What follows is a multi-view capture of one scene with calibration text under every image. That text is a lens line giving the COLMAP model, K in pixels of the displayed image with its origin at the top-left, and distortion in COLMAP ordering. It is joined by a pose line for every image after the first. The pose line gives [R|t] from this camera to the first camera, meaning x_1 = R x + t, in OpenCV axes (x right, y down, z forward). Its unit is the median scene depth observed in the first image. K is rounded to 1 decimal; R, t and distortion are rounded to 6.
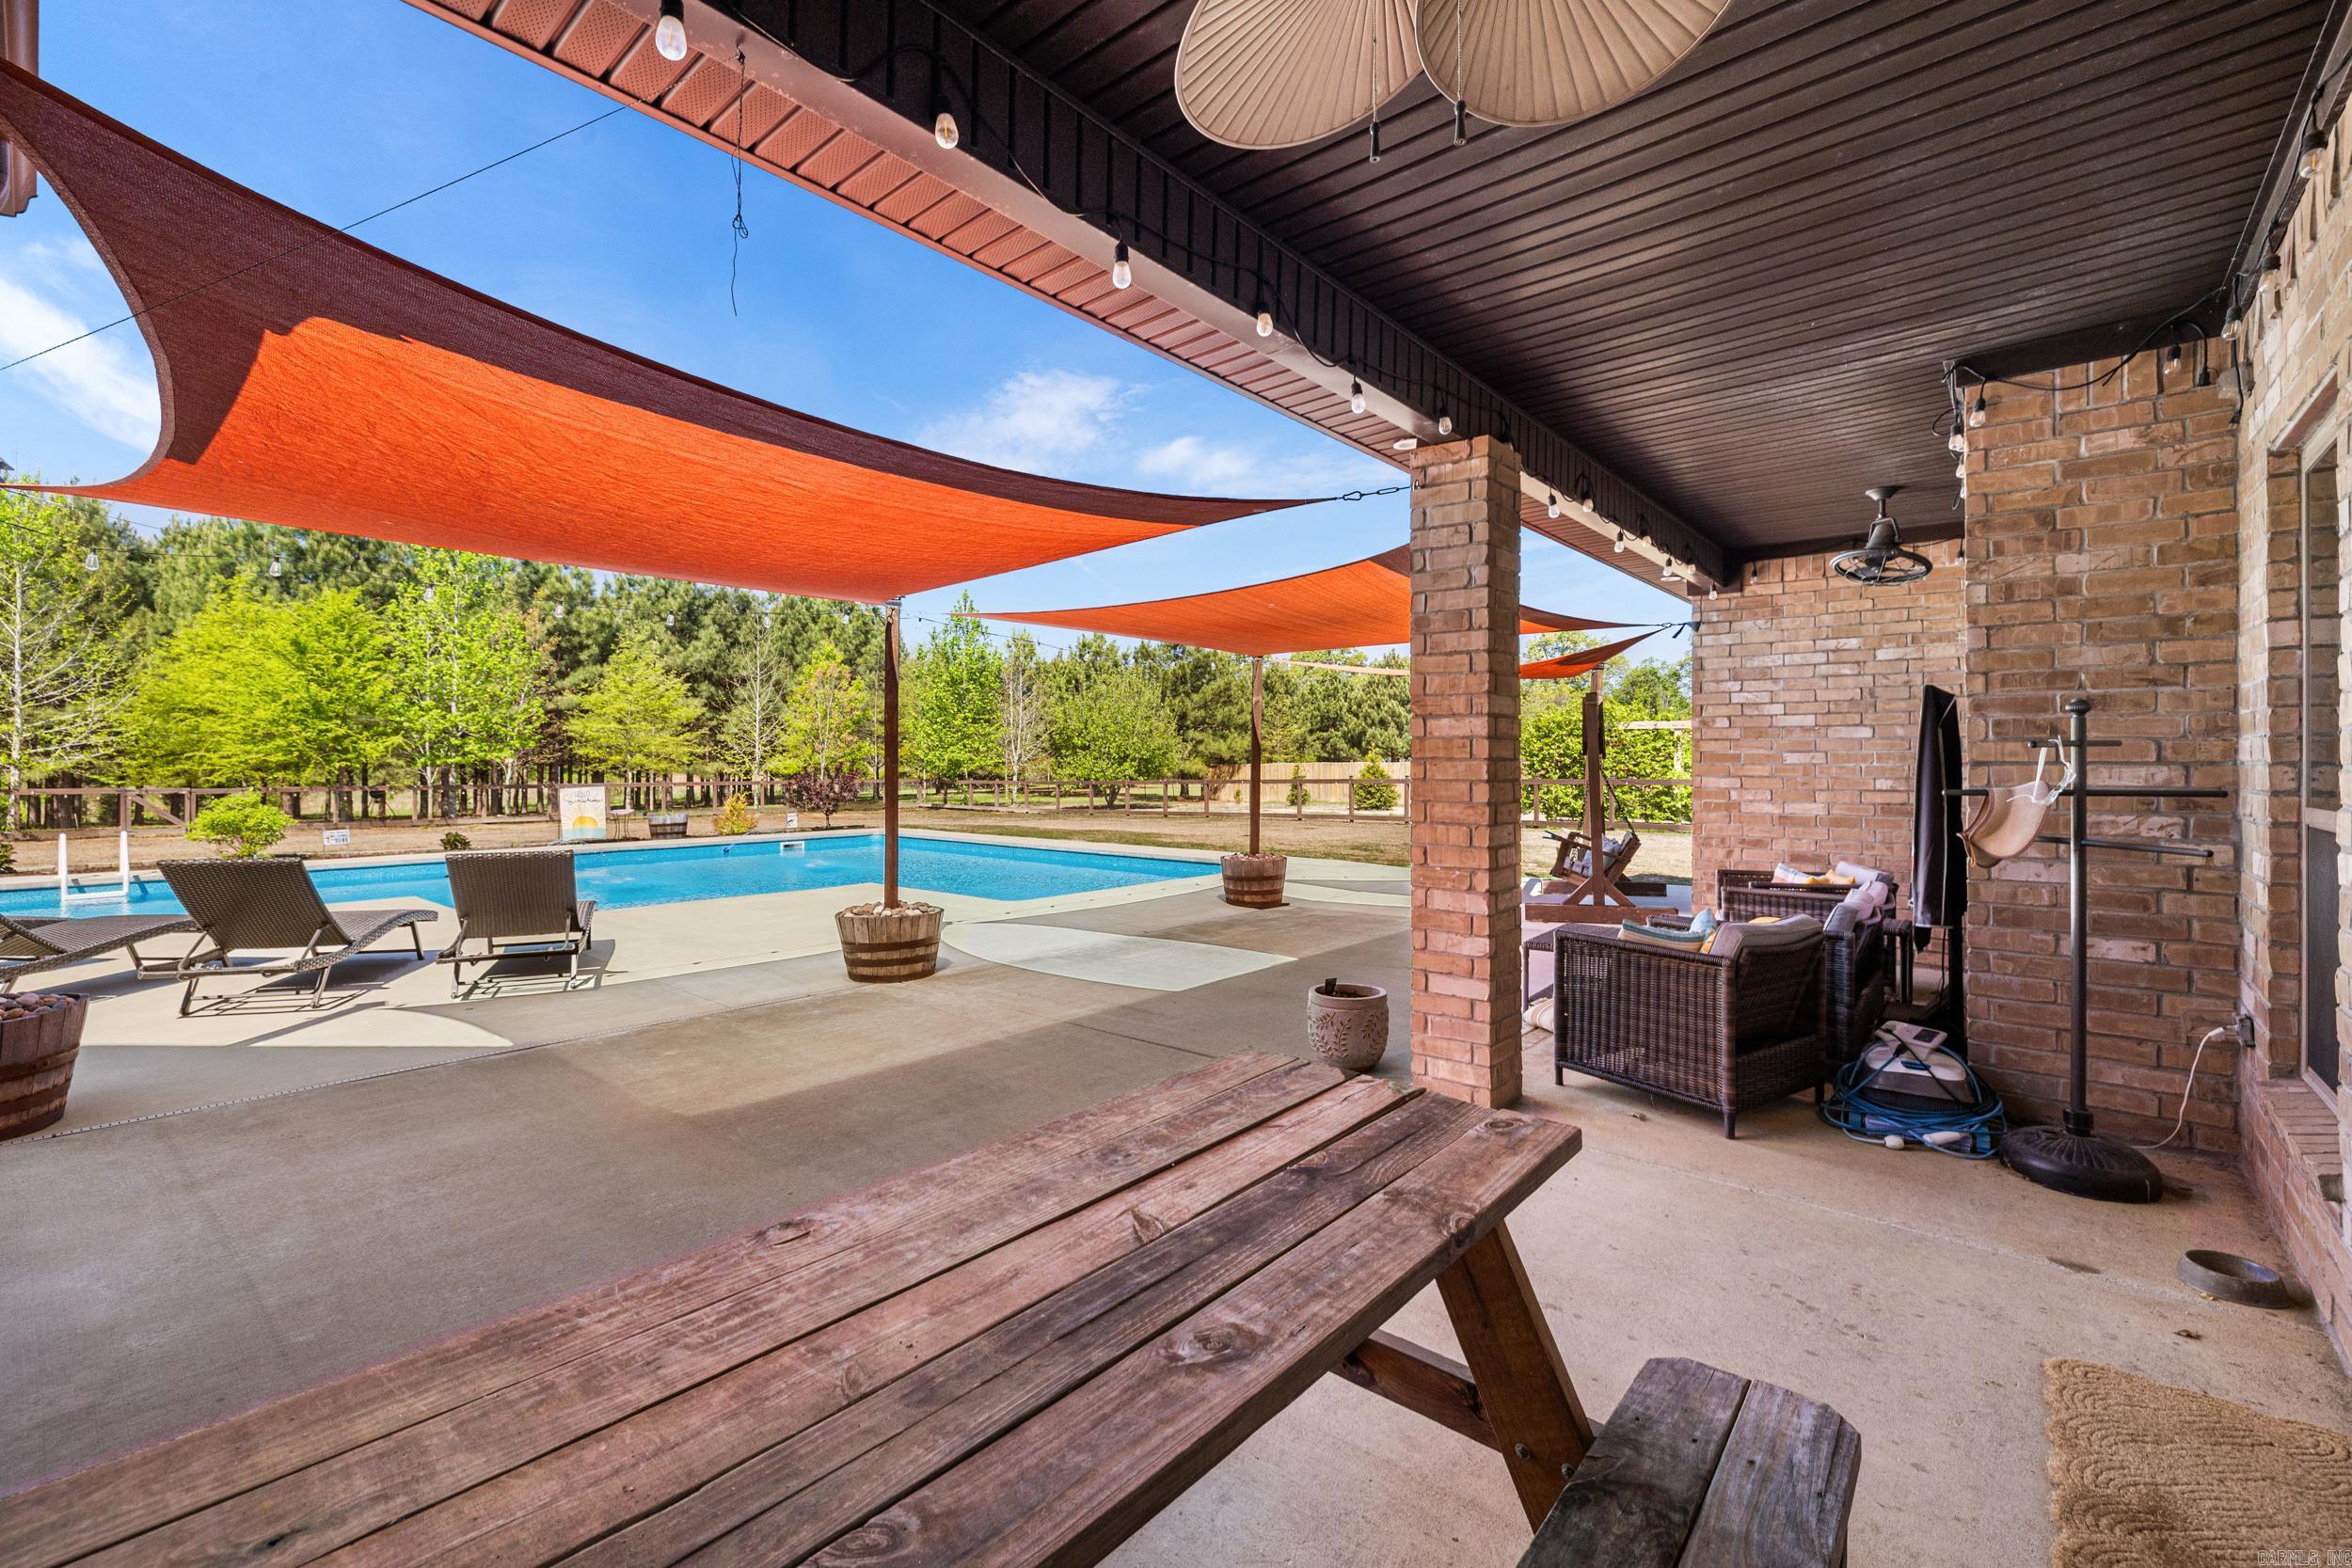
lens RADIAL K [[996.7, 0, 1167.6], [0, 996.7, 762.8], [0, 0, 1]] dist [0.000773, -0.000688]
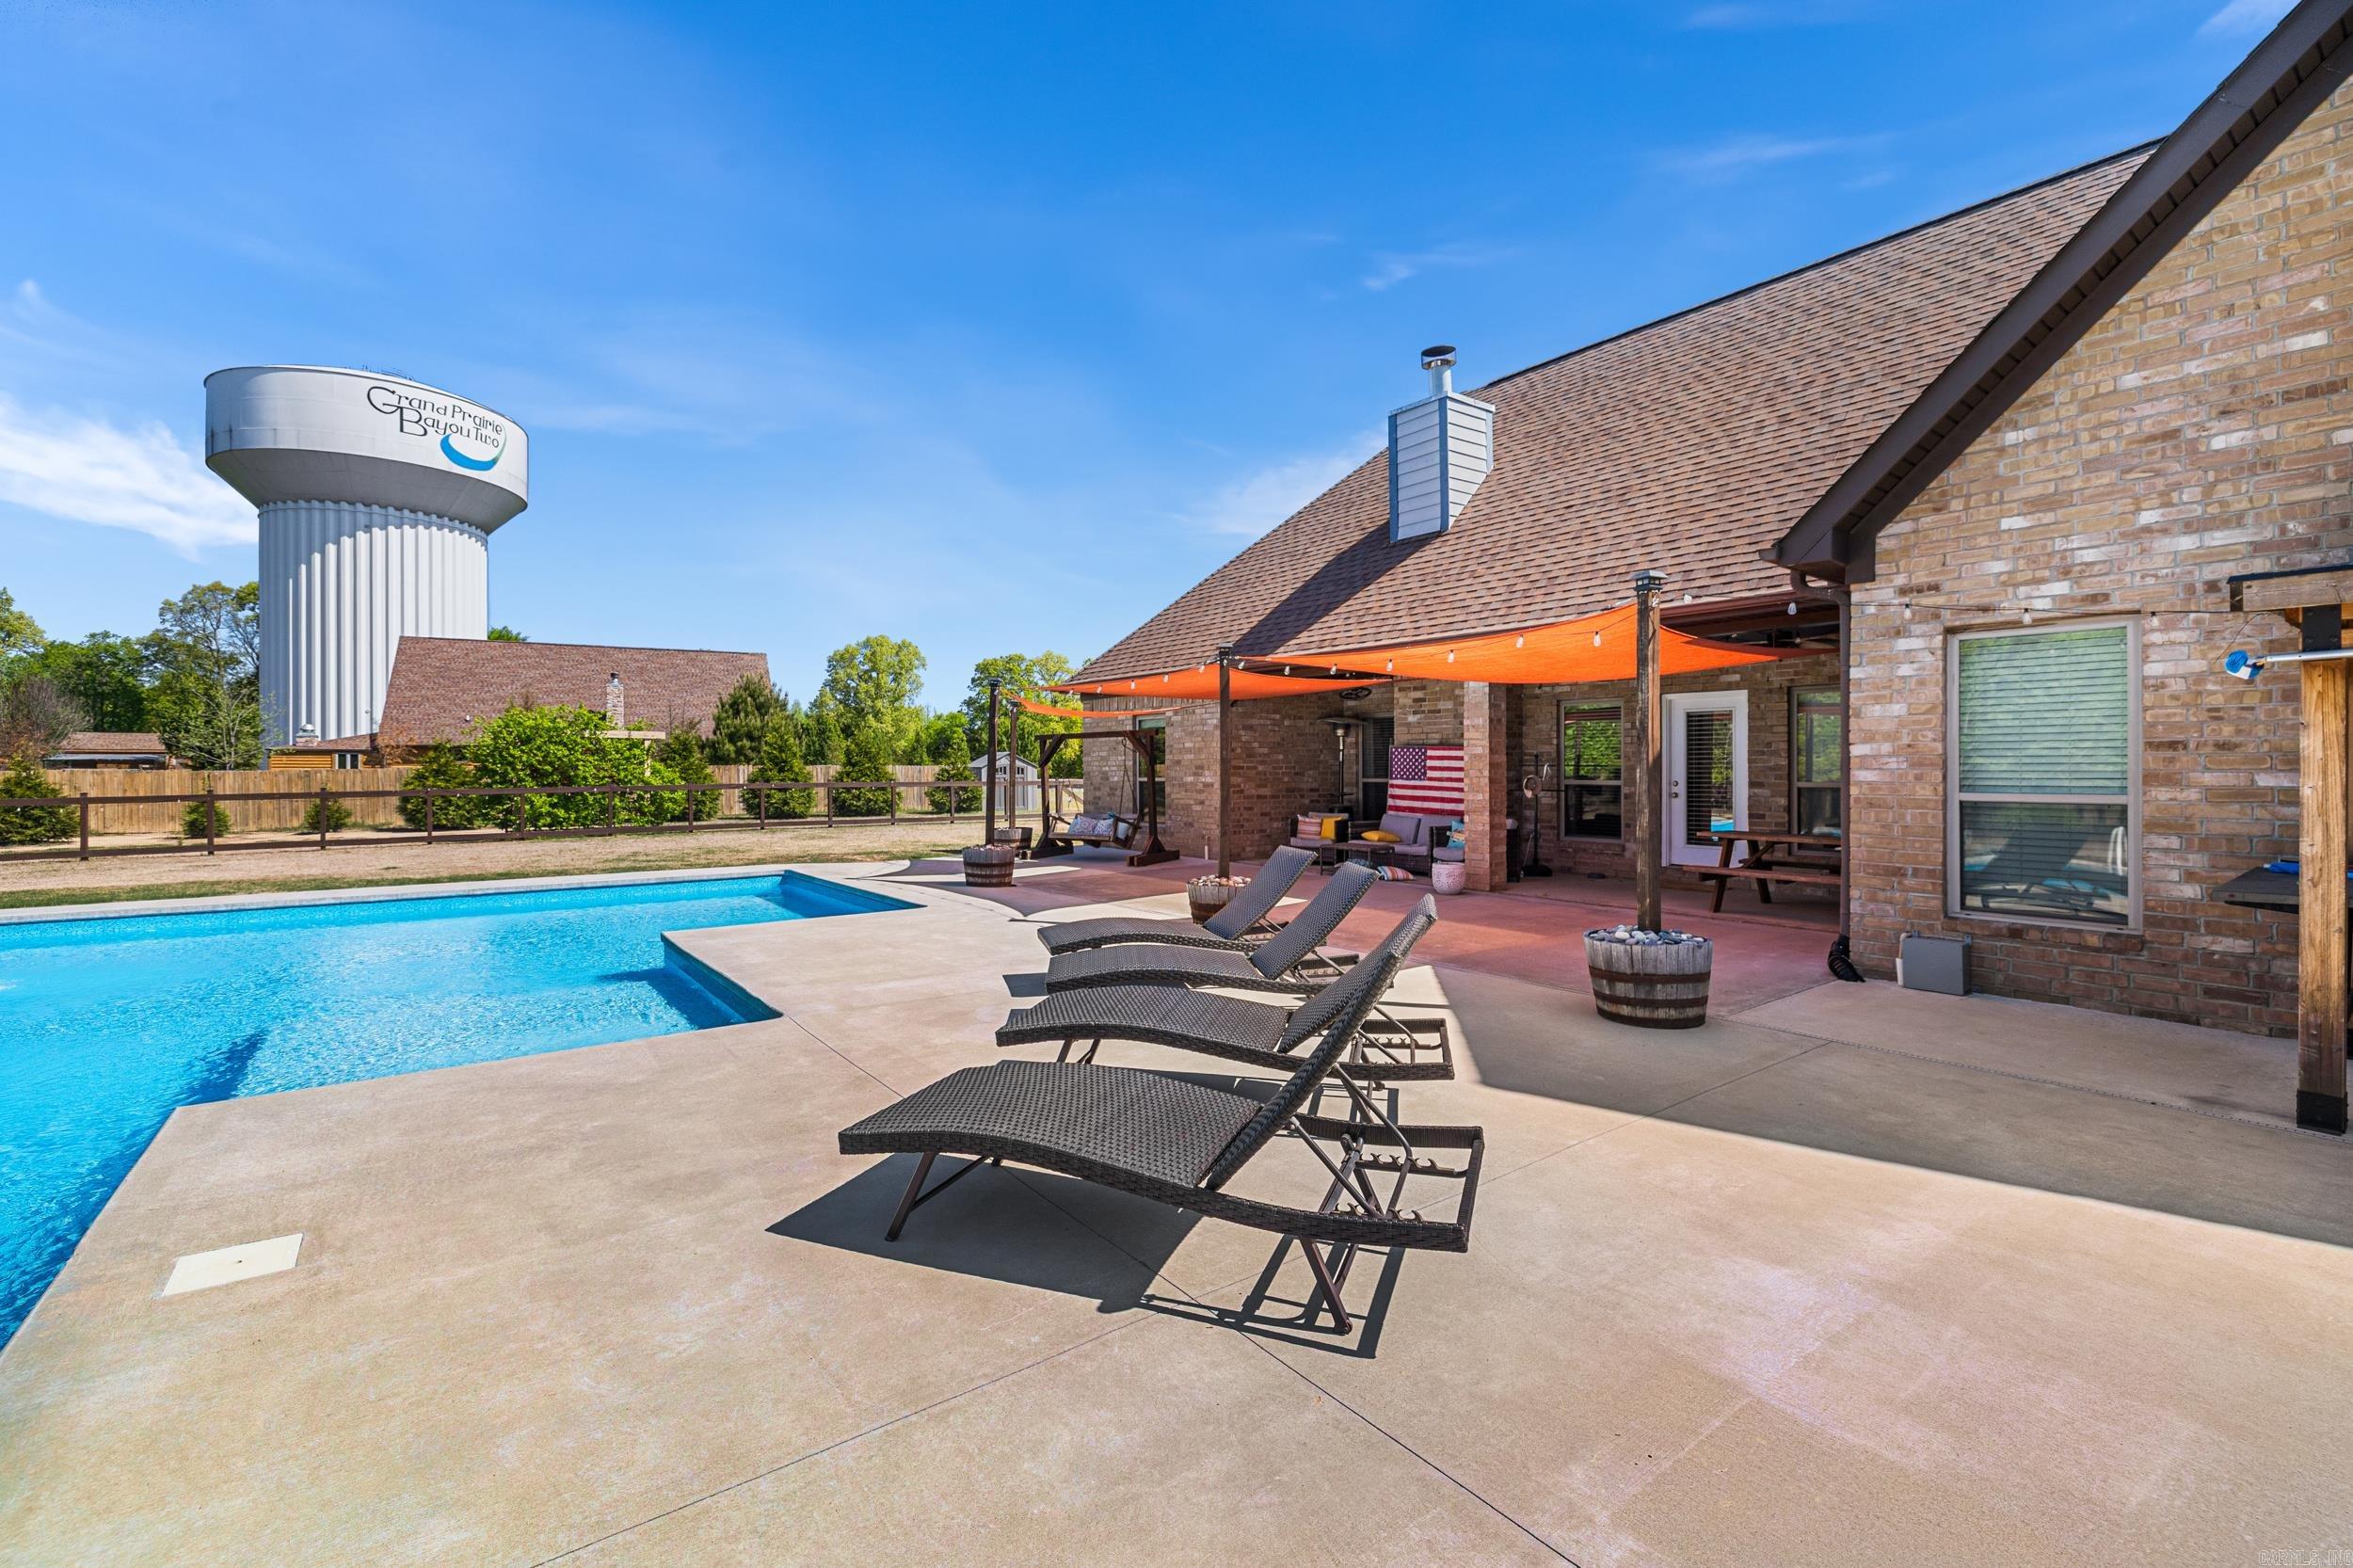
lens RADIAL K [[997.2, 0, 1177.0], [0, 997.2, 765.7], [0, 0, 1]] dist [0.000773, -0.000688]
pose [[0.198337, 0.001911, 0.980132, -1.516942], [0.002163, 0.999995, -0.002388, -0.004667], [-0.980132, 0.002593, 0.198332, 0.752350]]
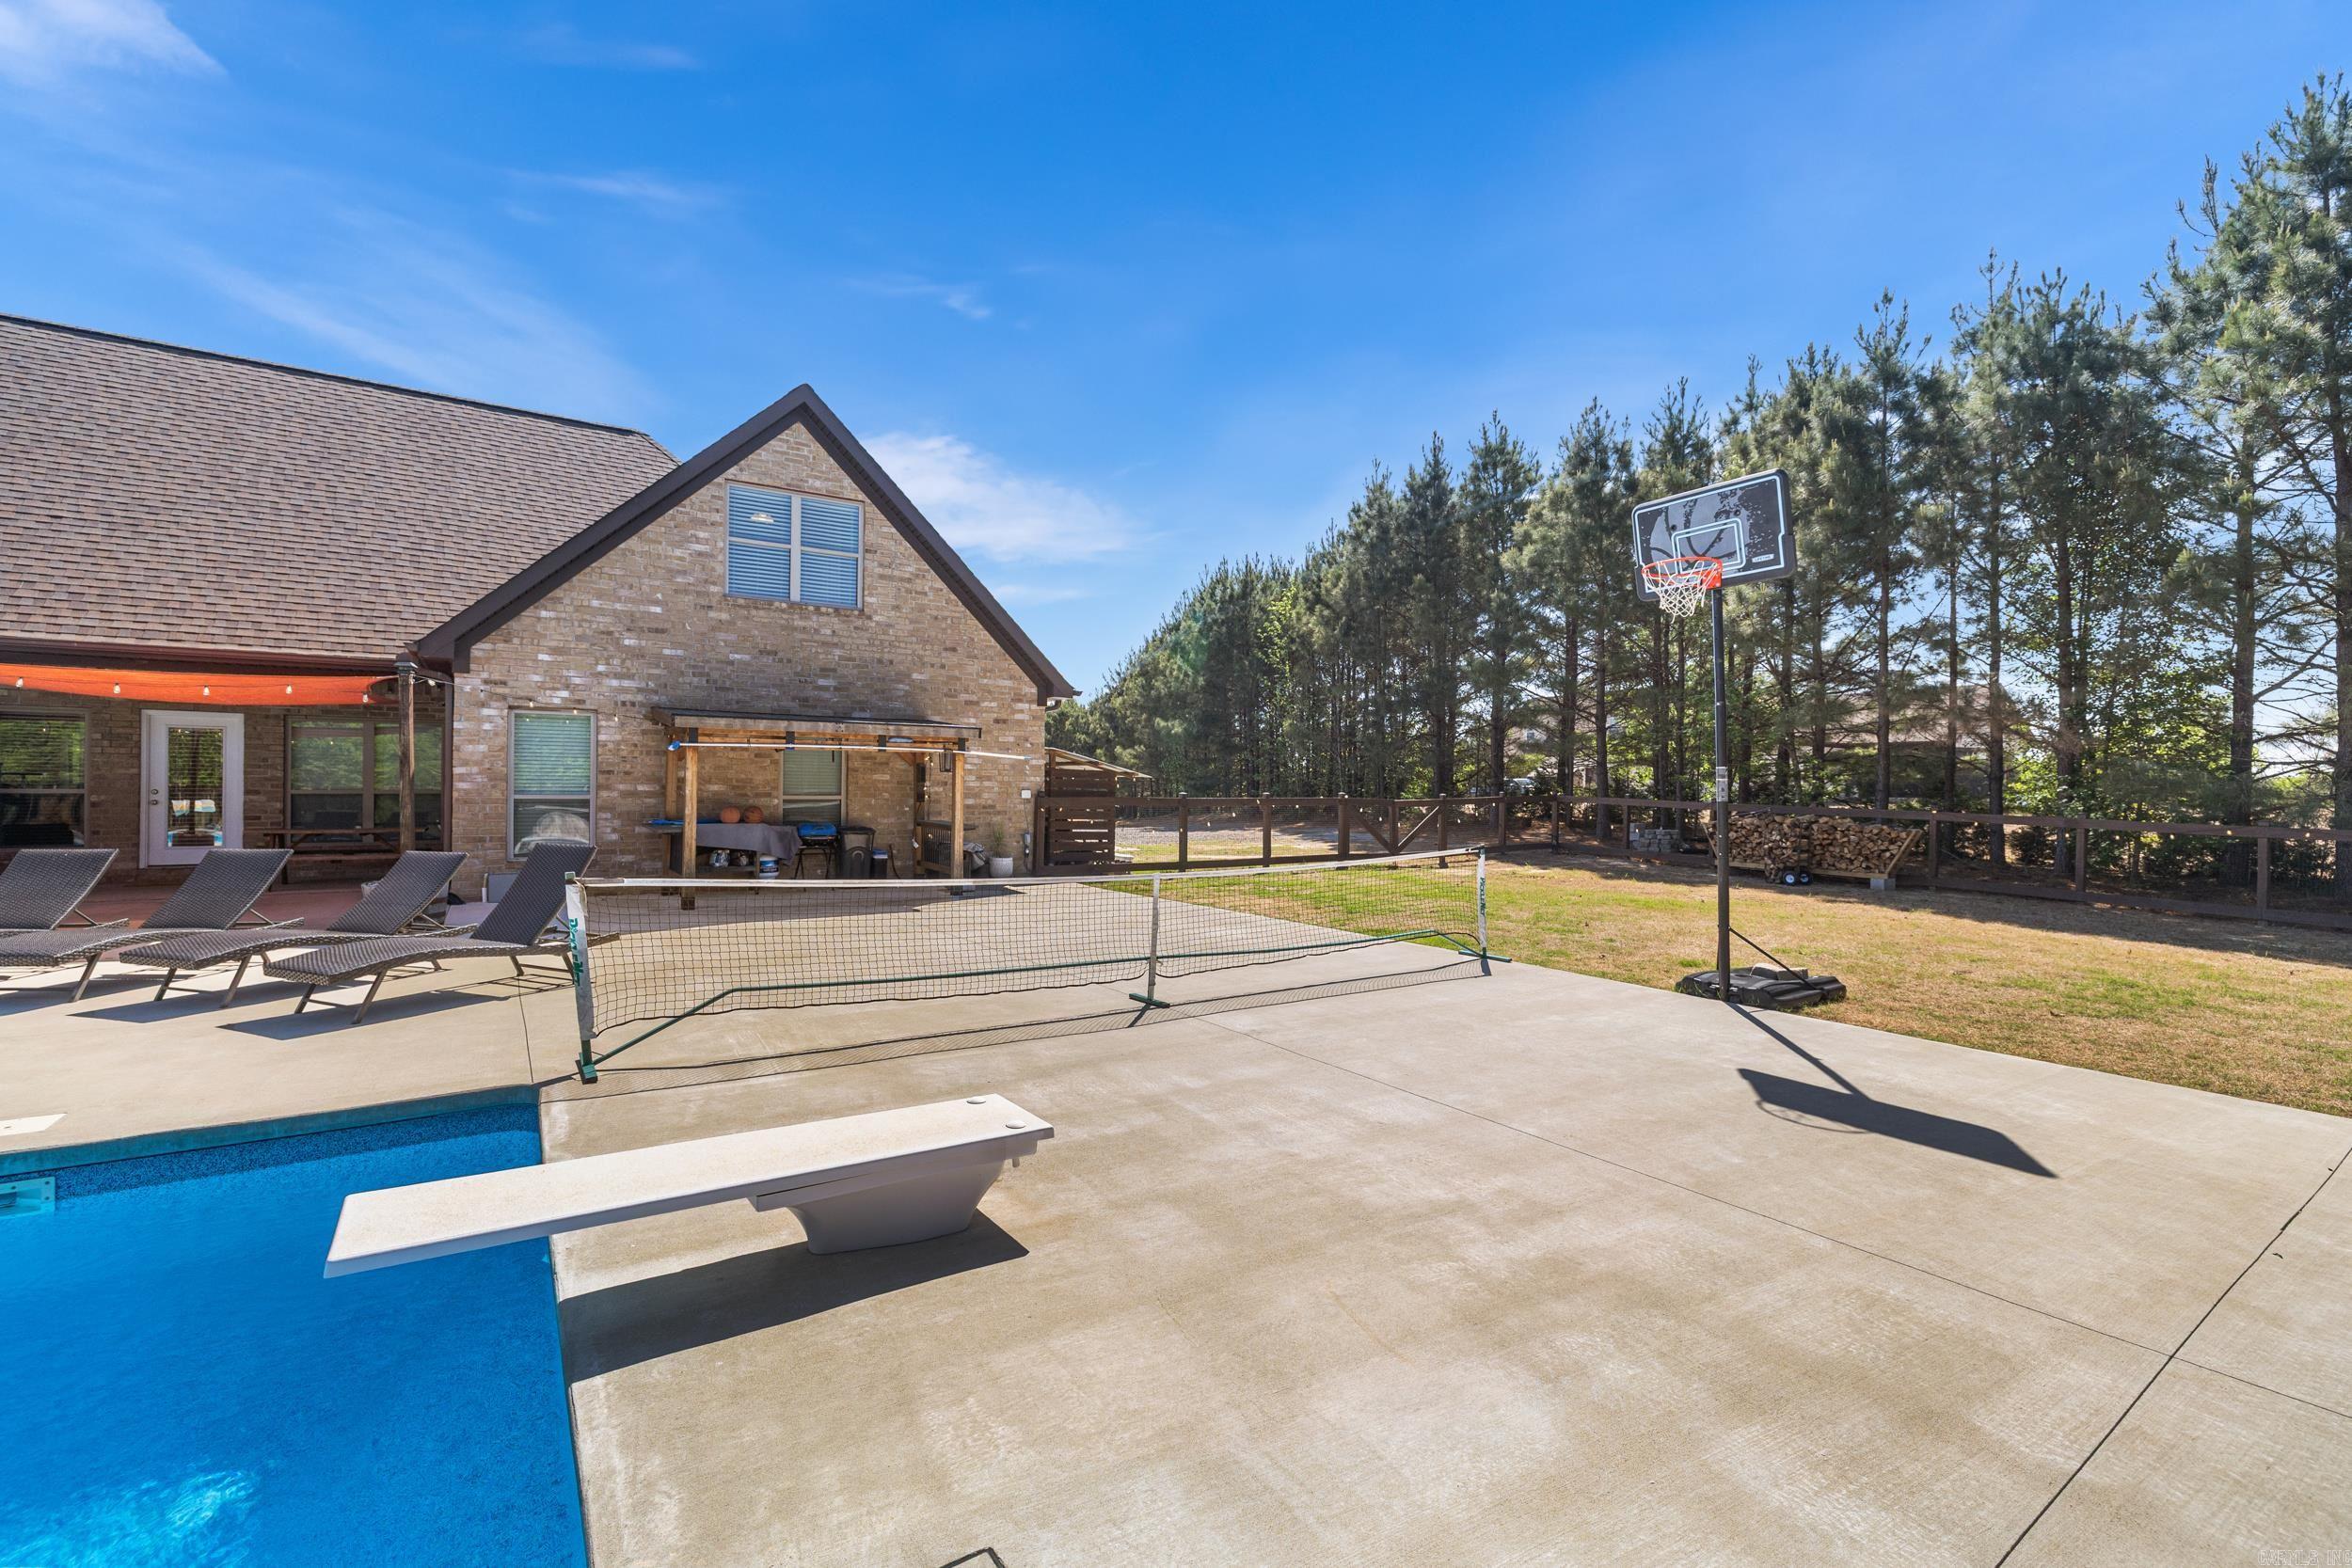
lens RADIAL K [[996.7, 0, 1169.1], [0, 996.7, 790.5], [0, 0, 1]] dist [0.000773, -0.000688]
pose [[-0.967658, -0.011094, 0.252020, -1.989987], [-0.010004, 0.999934, 0.005607, -0.008337], [-0.252066, 0.002904, -0.967706, 1.590454]]
